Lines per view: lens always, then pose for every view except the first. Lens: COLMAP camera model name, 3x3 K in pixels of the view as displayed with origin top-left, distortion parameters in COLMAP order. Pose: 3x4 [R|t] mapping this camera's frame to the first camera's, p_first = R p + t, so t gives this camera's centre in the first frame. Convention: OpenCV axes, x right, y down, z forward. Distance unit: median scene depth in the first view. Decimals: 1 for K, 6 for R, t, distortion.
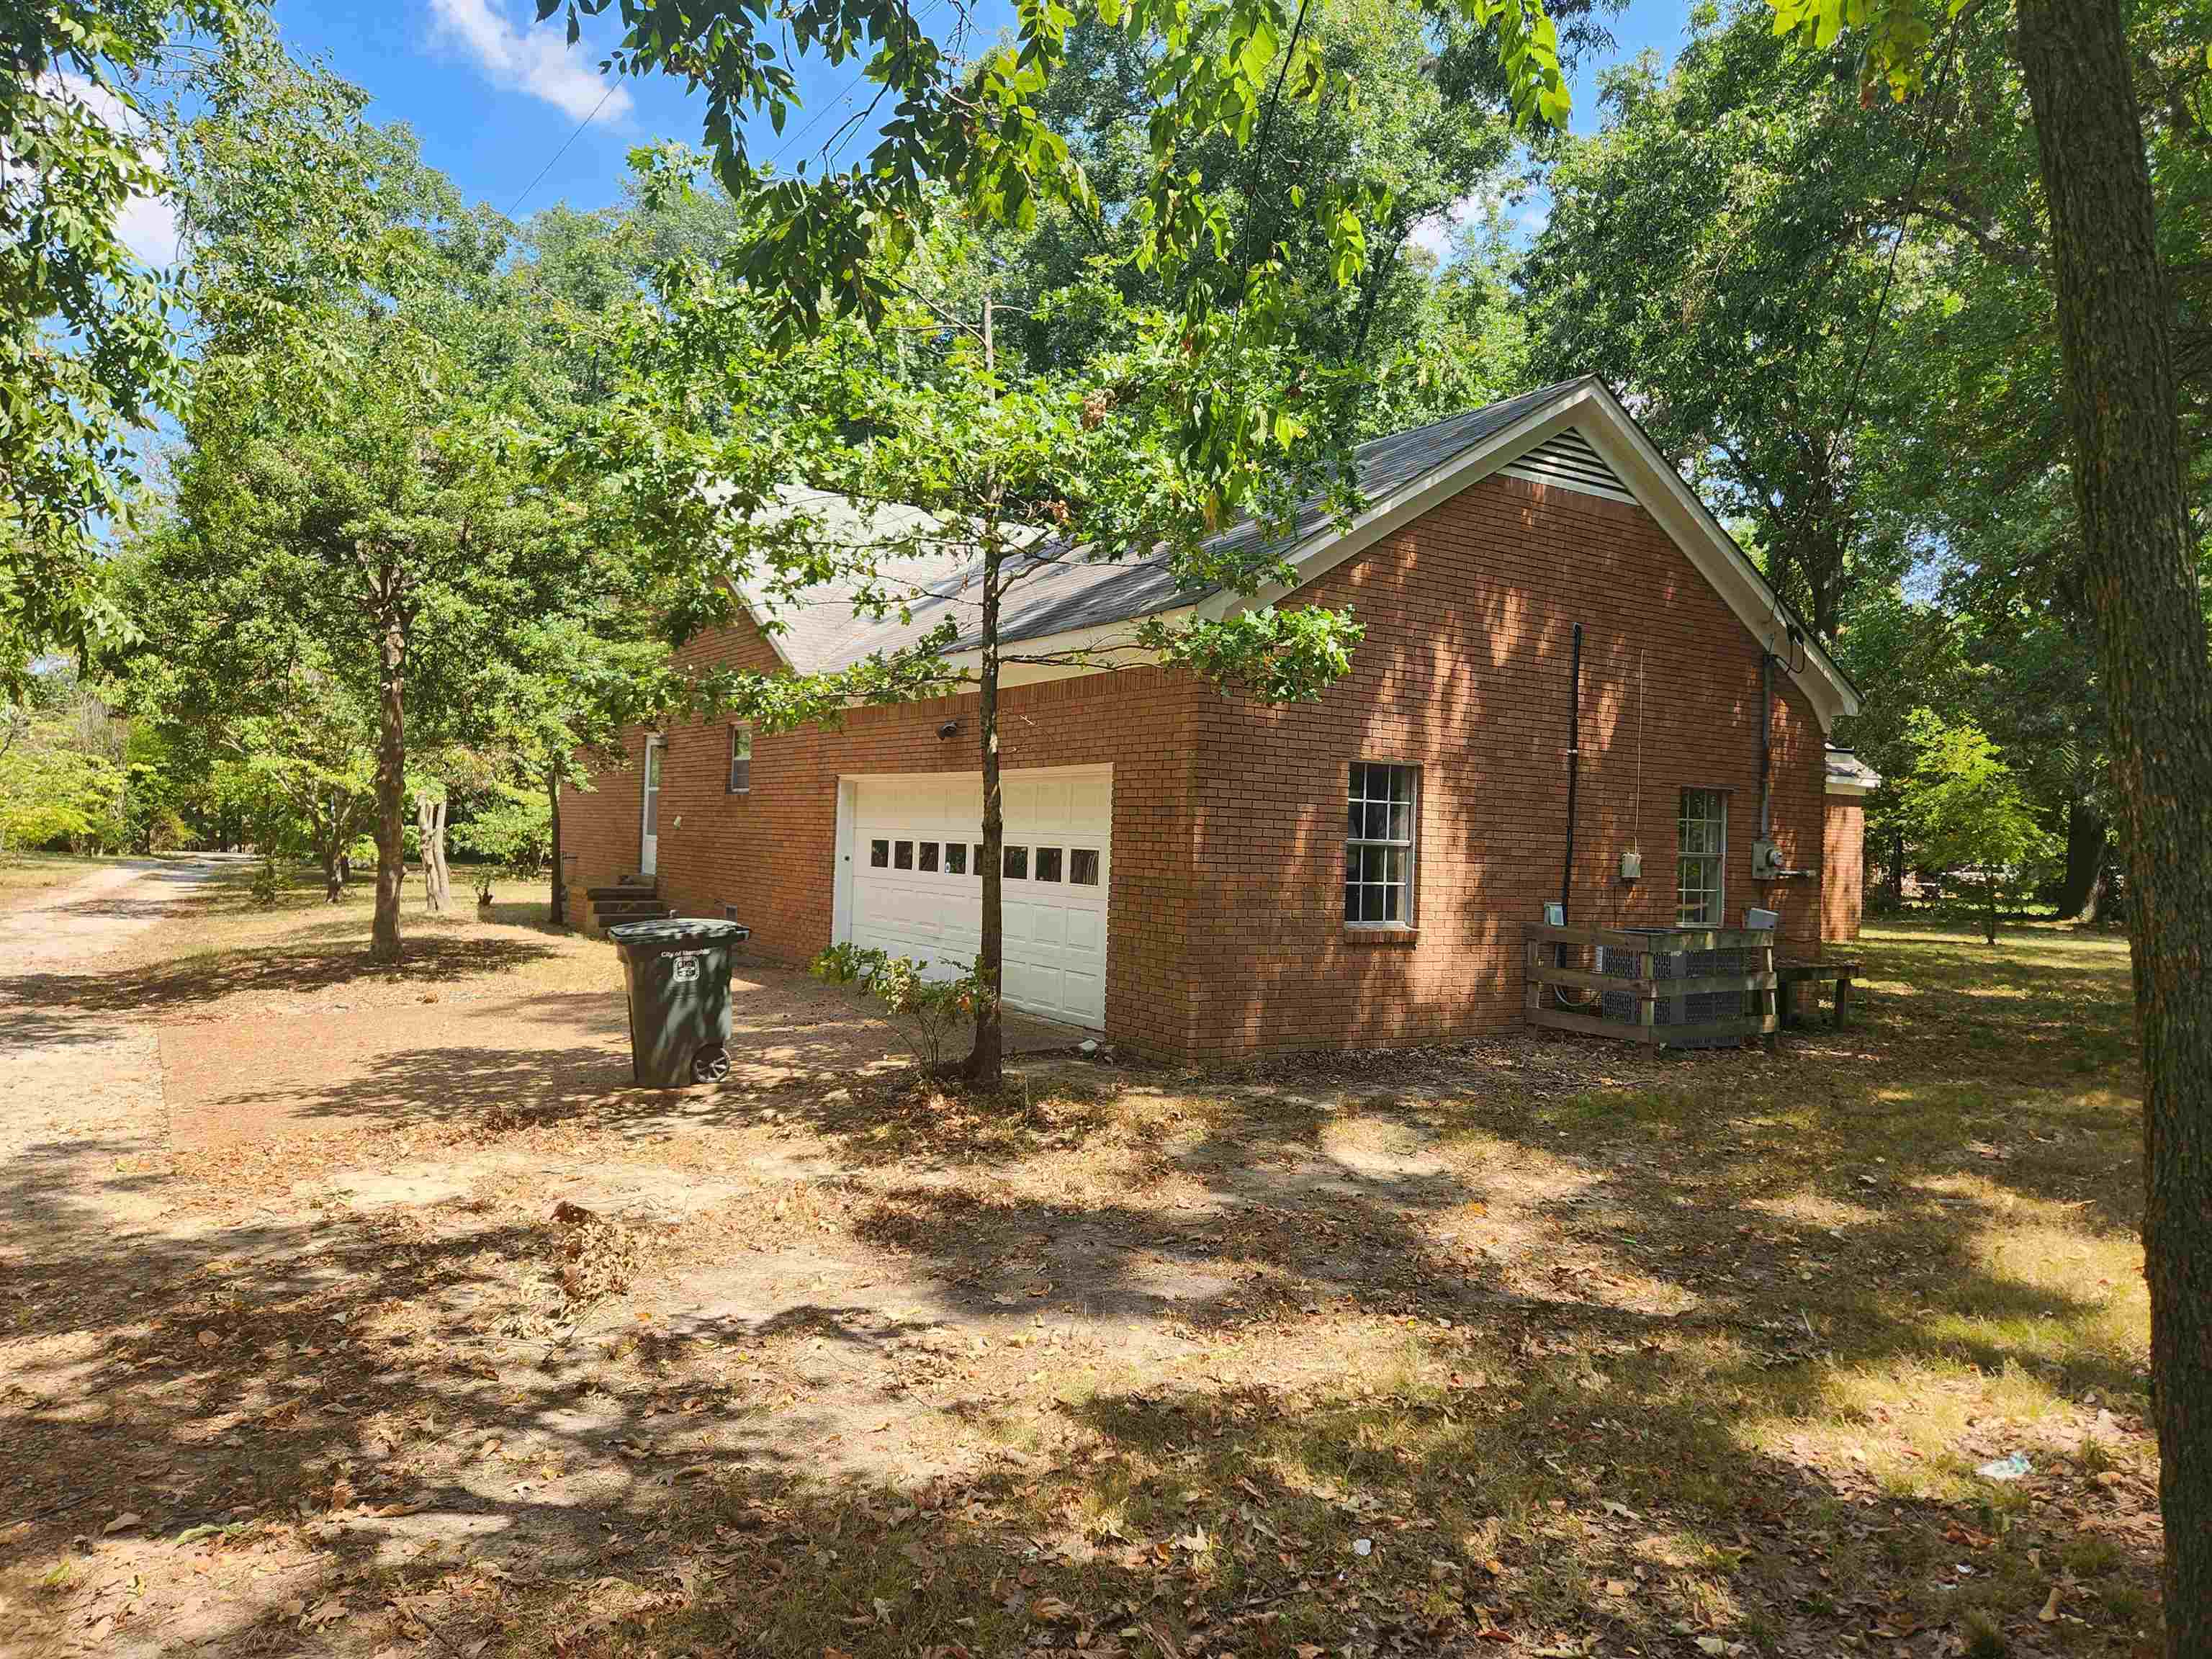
lens RADIAL K [[1487.7, 0, 1107.0], [0, 1487.7, 832.9], [0, 0, 1]] dist [0.065023, -0.049409]
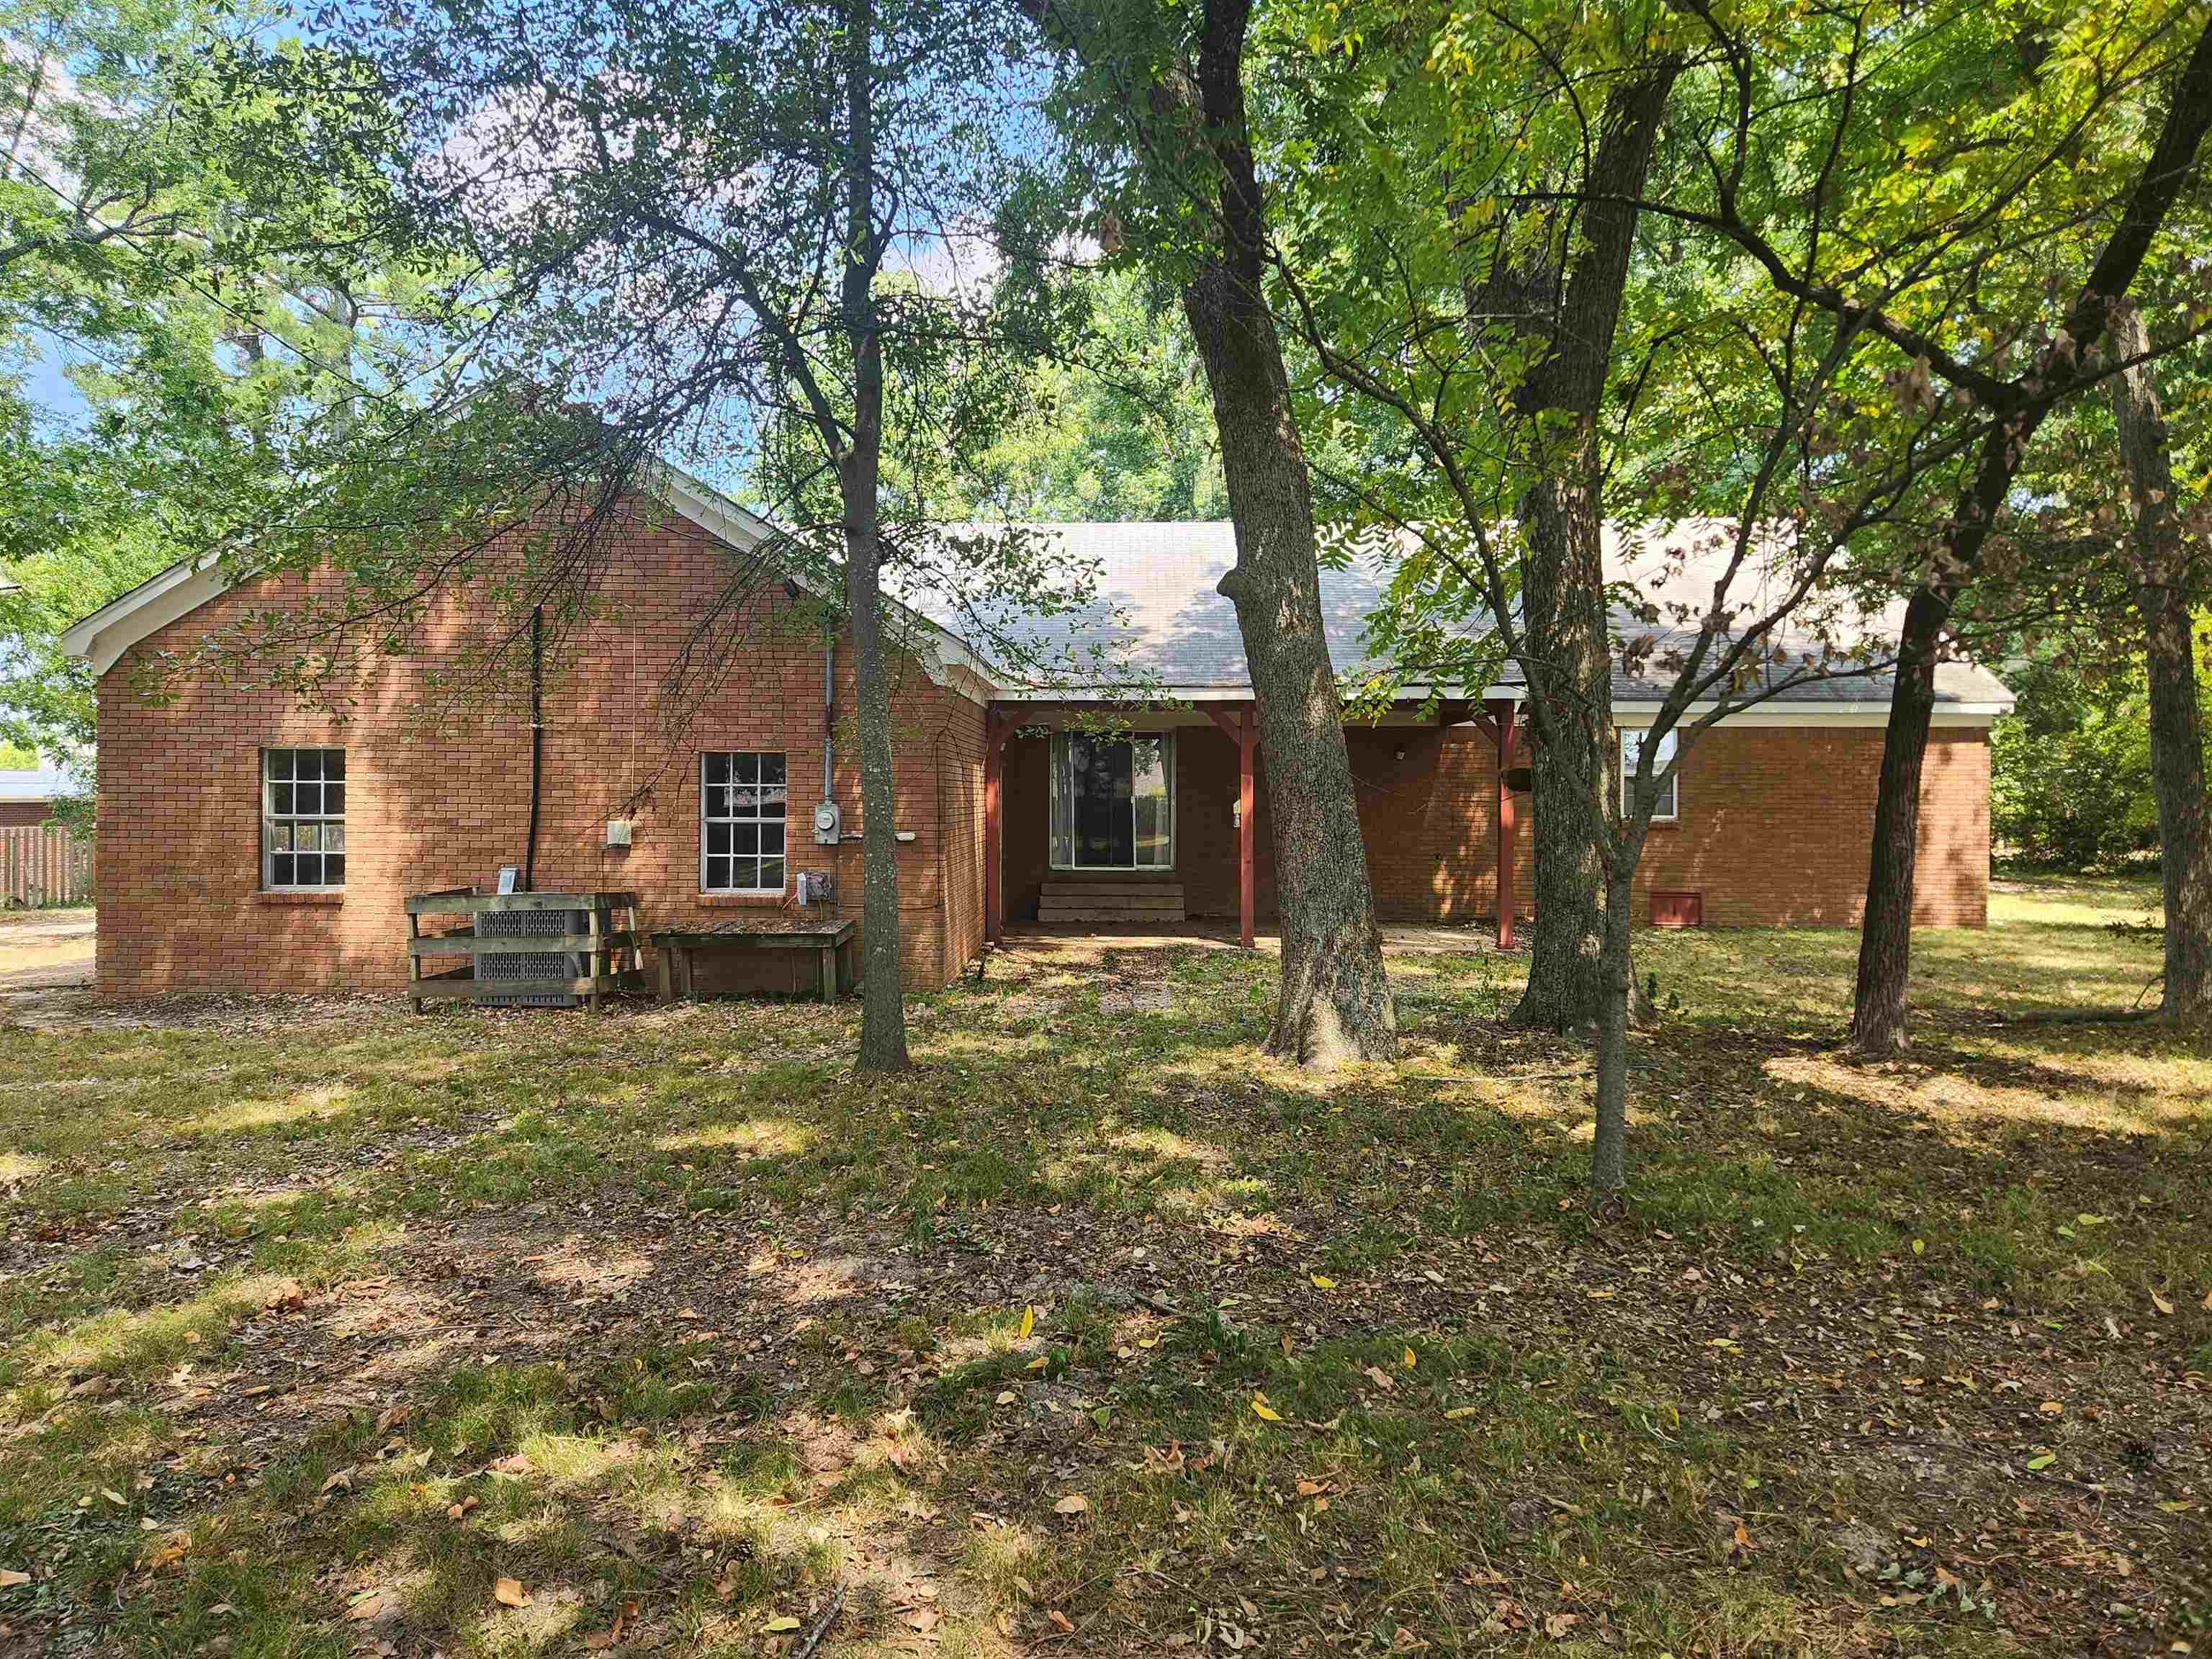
lens RADIAL K [[1487.7, 0, 1108.0], [0, 1487.7, 827.1], [0, 0, 1]] dist [0.065023, -0.049409]
pose [[0.829744, -0.029618, -0.557358, 1.322530], [0.030033, 0.999514, -0.008404, 0.041302], [0.557336, -0.009766, 0.830229, 0.362446]]
